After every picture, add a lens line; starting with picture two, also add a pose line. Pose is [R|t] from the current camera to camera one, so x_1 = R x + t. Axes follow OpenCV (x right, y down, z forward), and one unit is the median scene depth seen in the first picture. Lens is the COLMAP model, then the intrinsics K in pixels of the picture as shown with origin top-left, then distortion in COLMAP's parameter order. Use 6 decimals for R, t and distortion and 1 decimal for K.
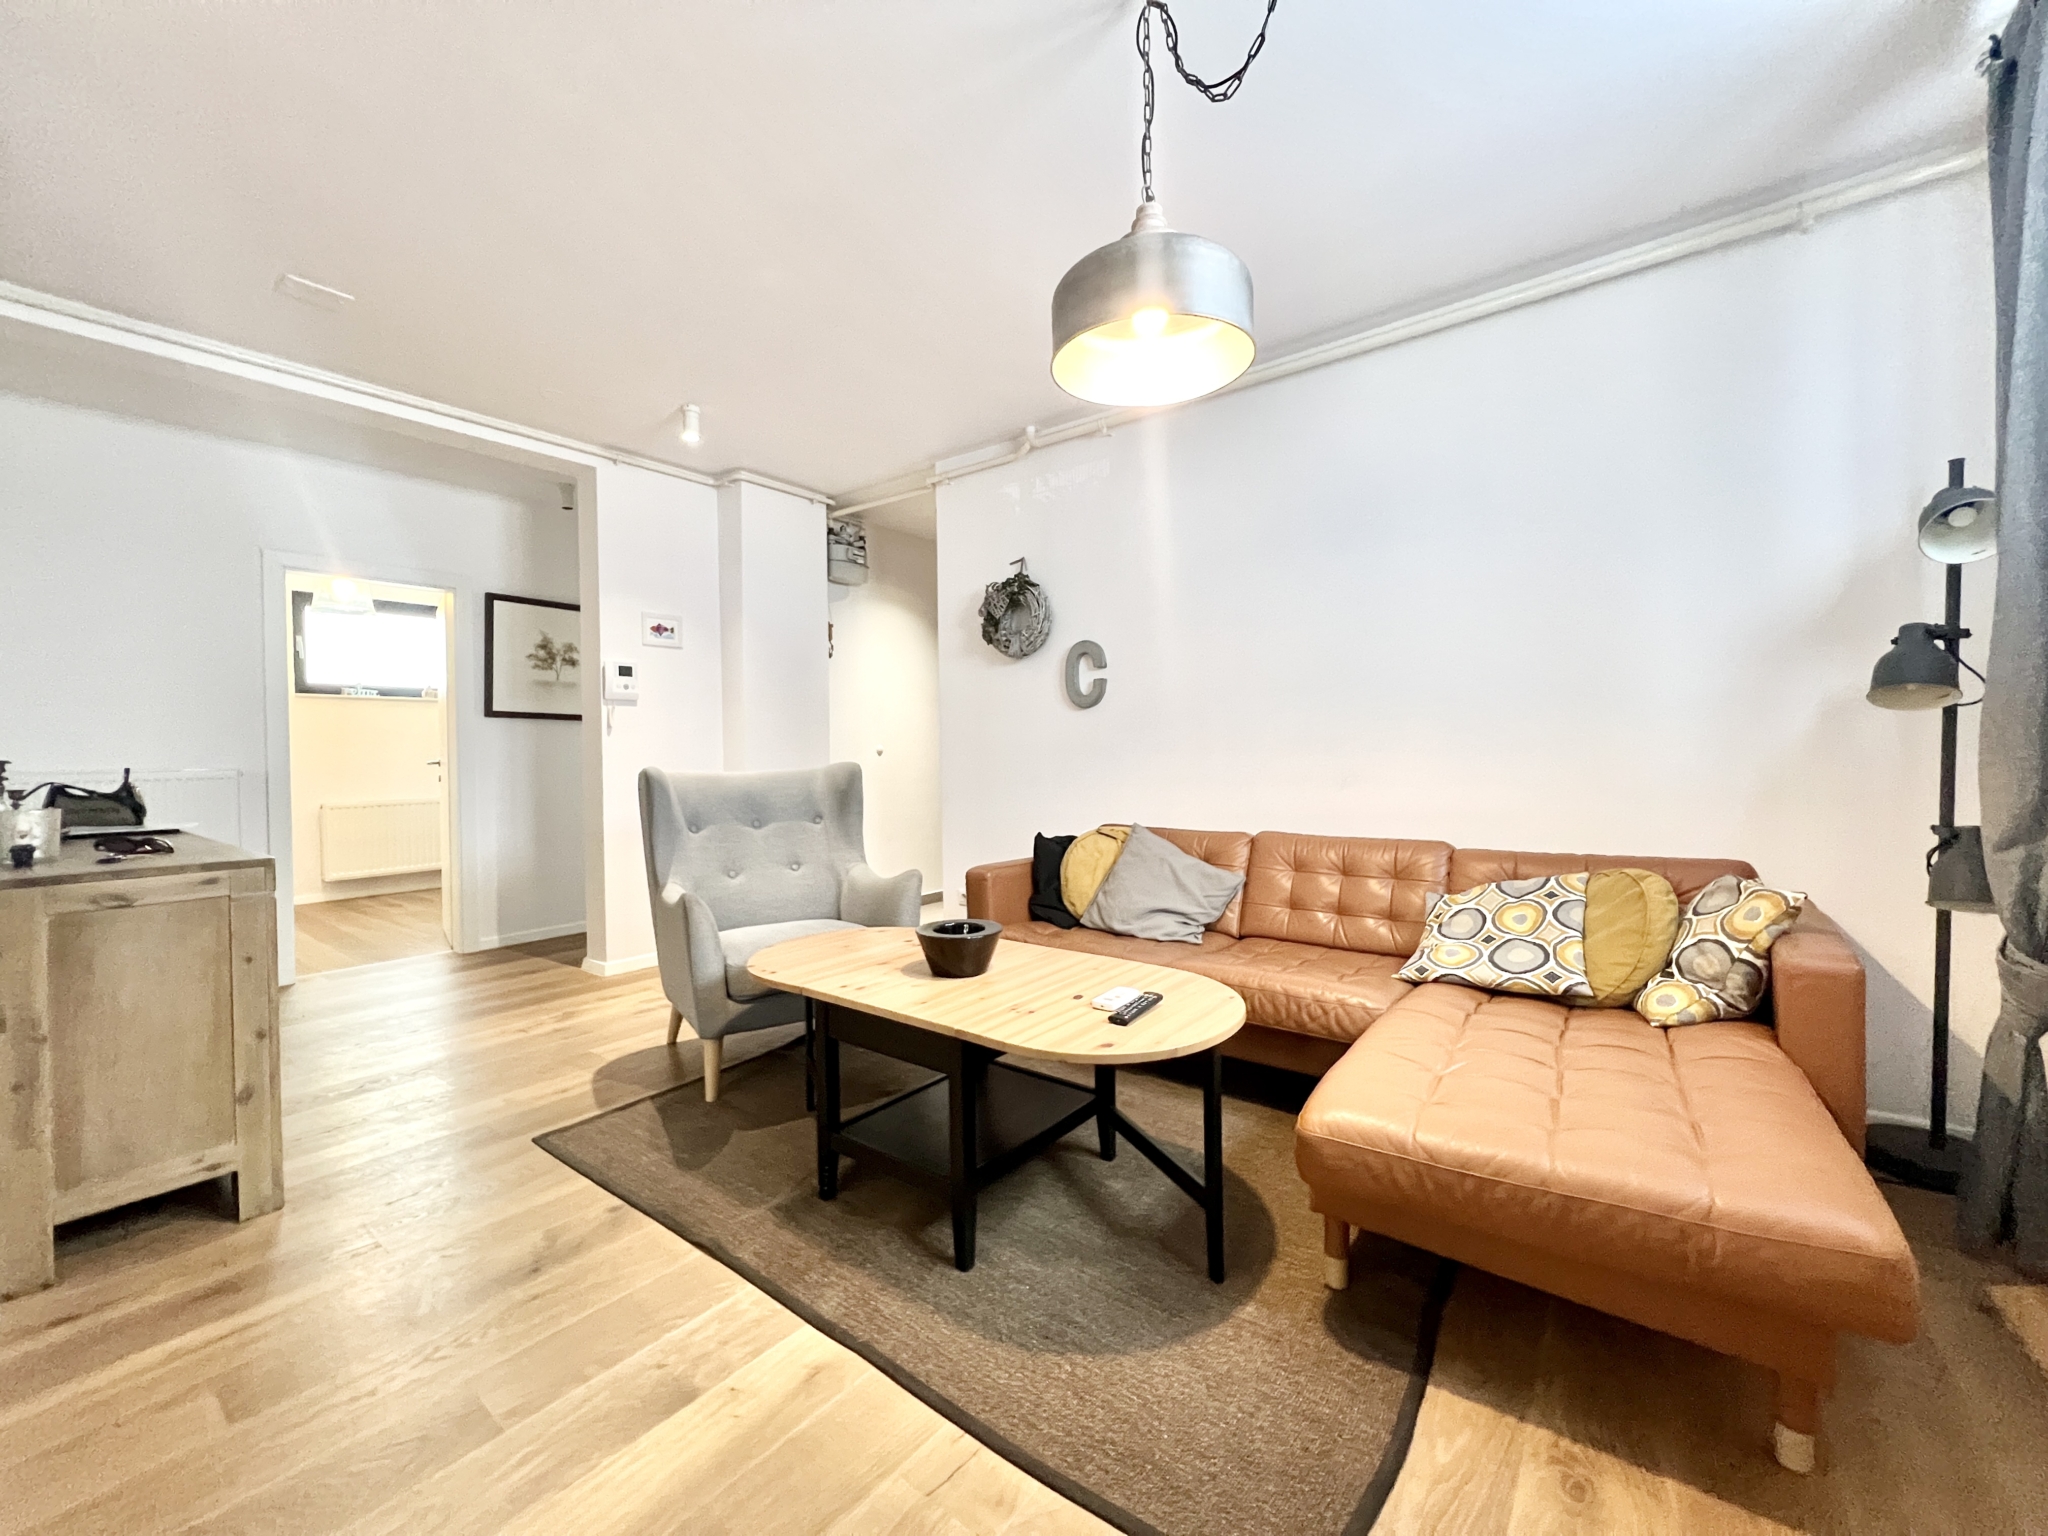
lens RADIAL K [[824.8, 0, 1024.0], [0, 824.8, 760.2], [0, 0, 1]] dist [-0.007939, 0.002196]
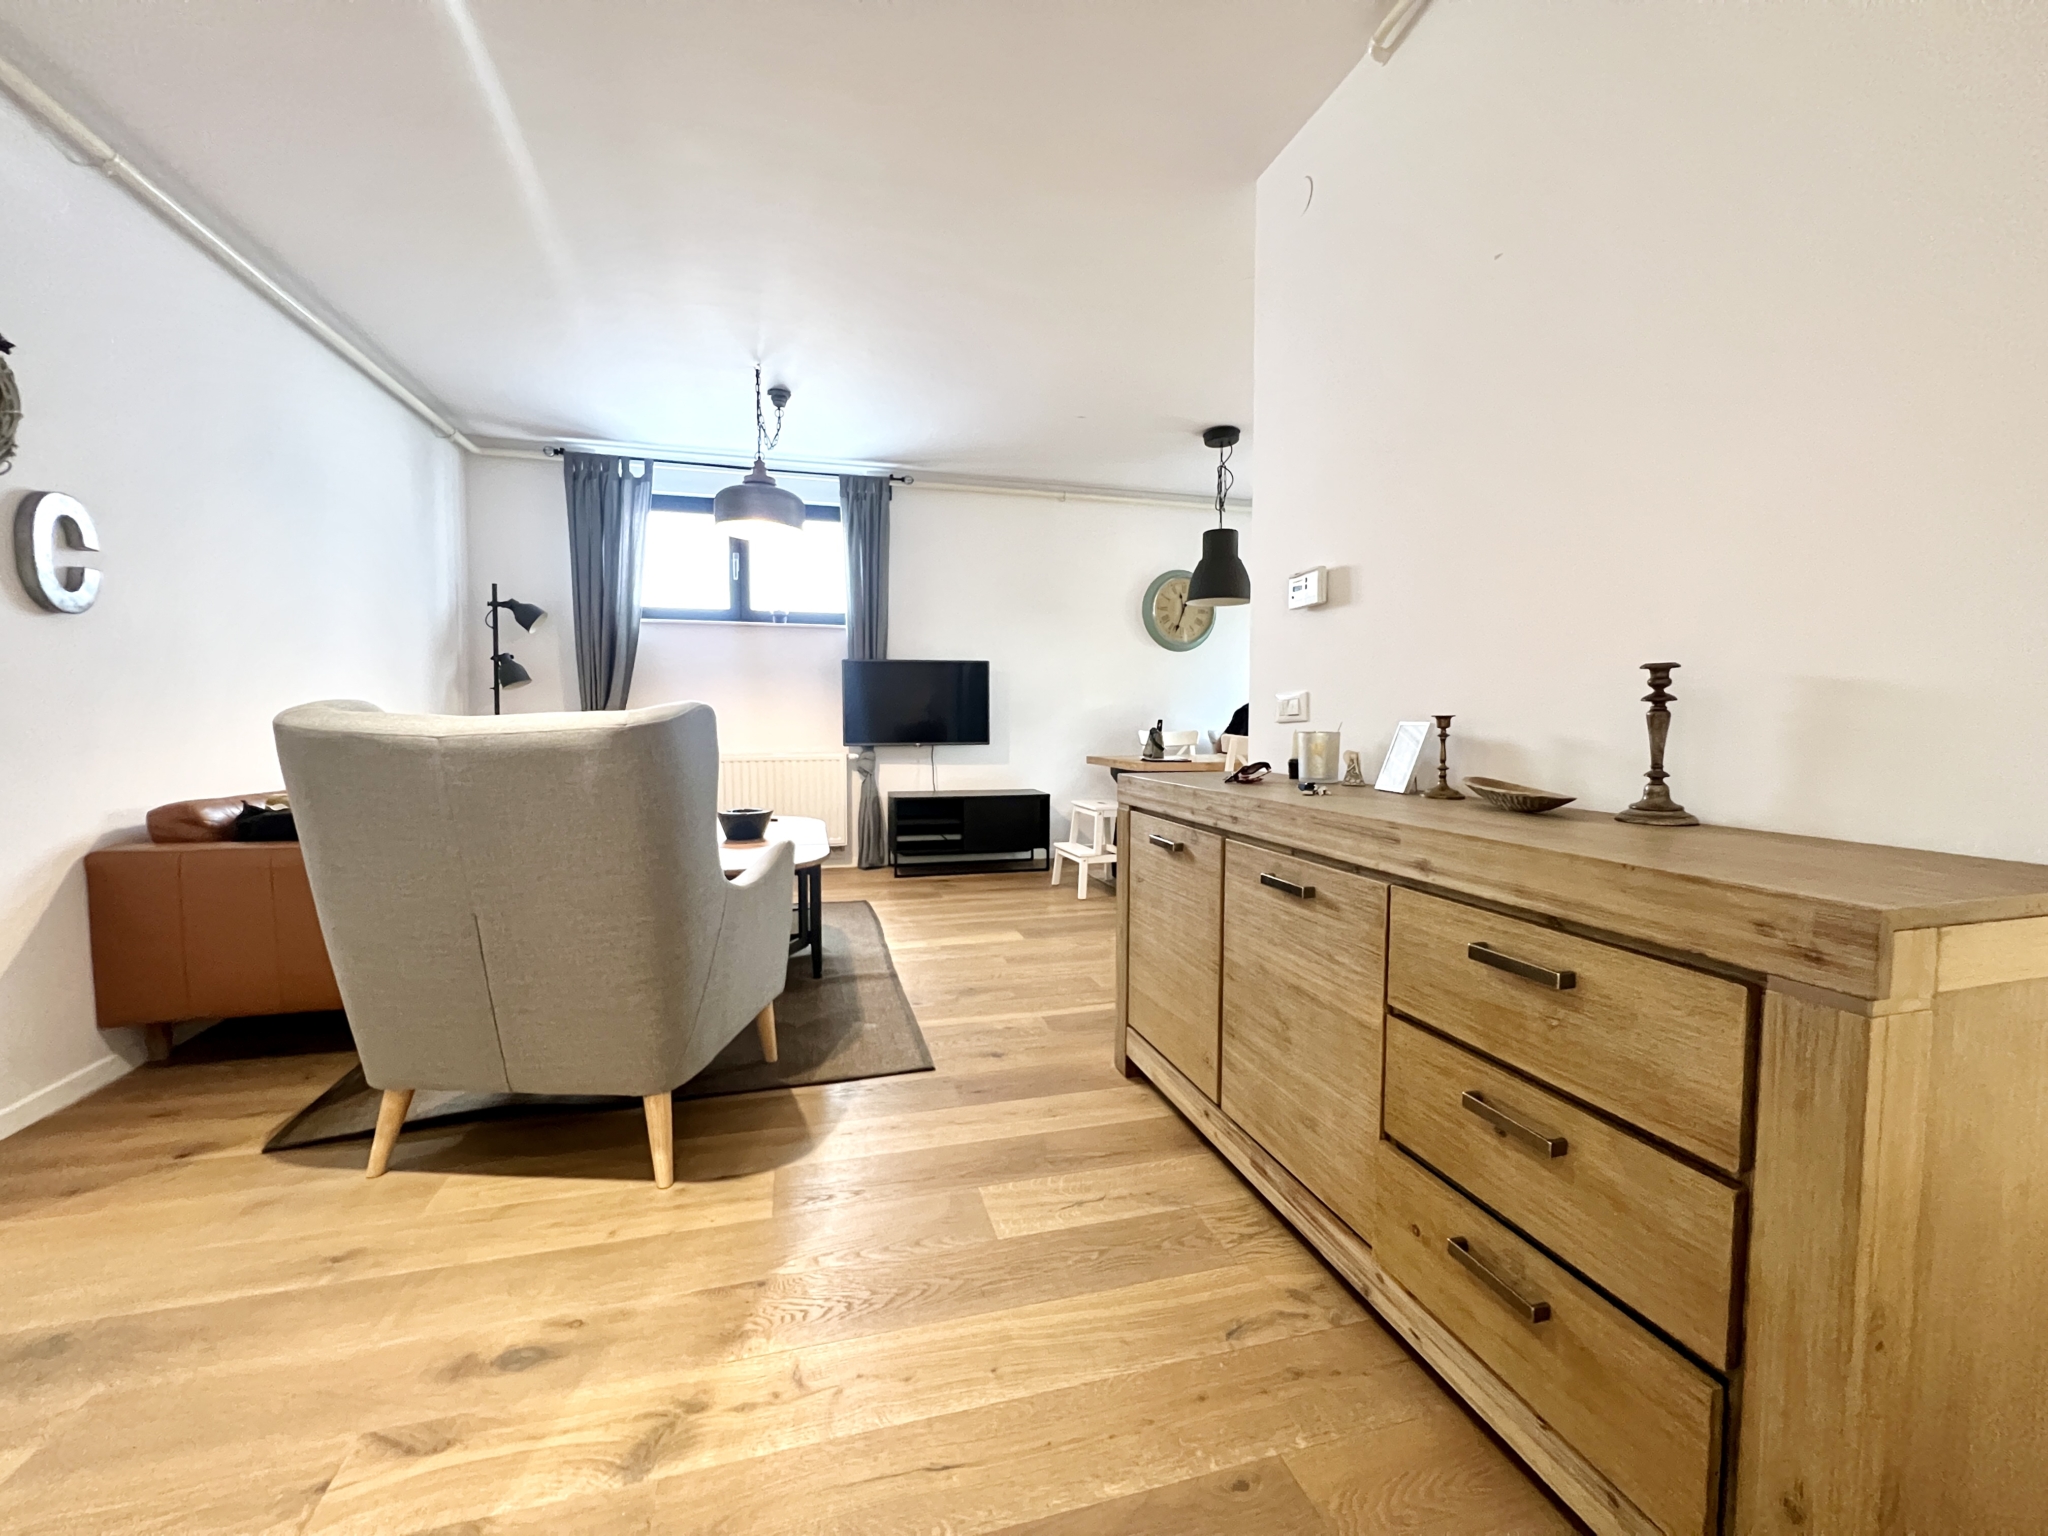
lens RADIAL K [[824.8, 0, 1024.0], [0, 824.8, 760.2], [0, 0, 1]] dist [-0.007939, 0.002196]
pose [[-0.800976, -0.019533, 0.598378, -1.009340], [0.016486, 0.998369, 0.054658, 0.022214], [-0.598470, 0.053644, -0.799347, 1.351731]]
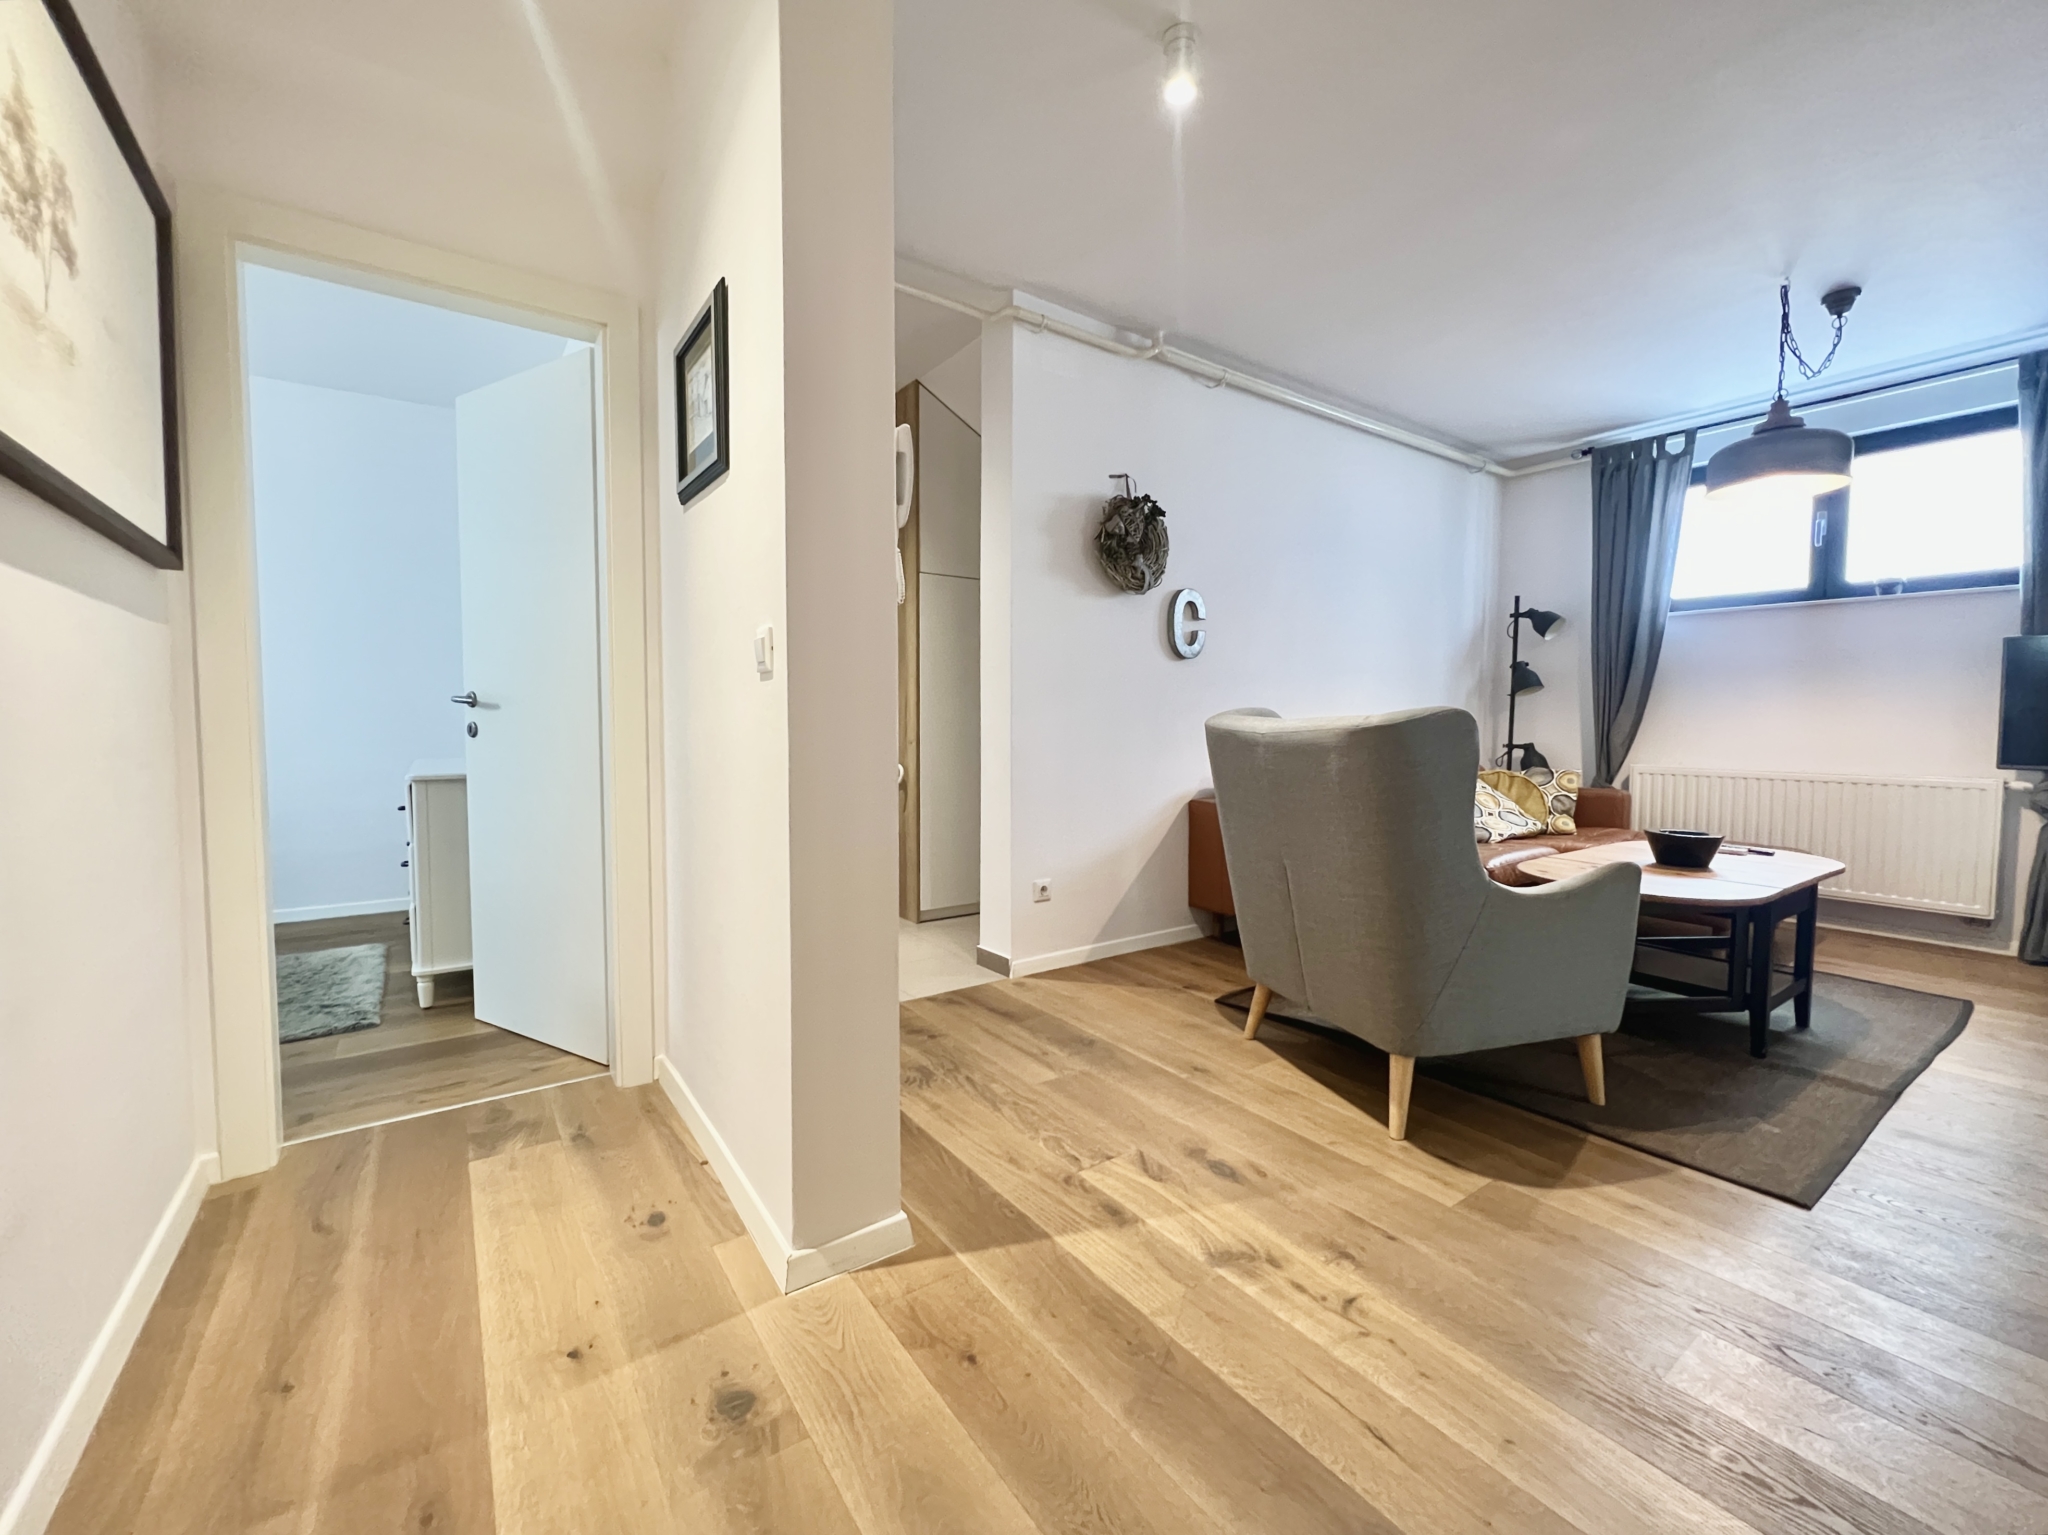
lens RADIAL K [[839.8, 0, 1019.9], [0, 839.8, 762.1], [0, 0, 1]] dist [-0.001332, 0.000179]
pose [[0.294241, -0.034875, 0.955095, -1.182724], [0.001172, 0.999346, 0.036129, 0.027871], [-0.955730, -0.009511, 0.294090, 1.141427]]
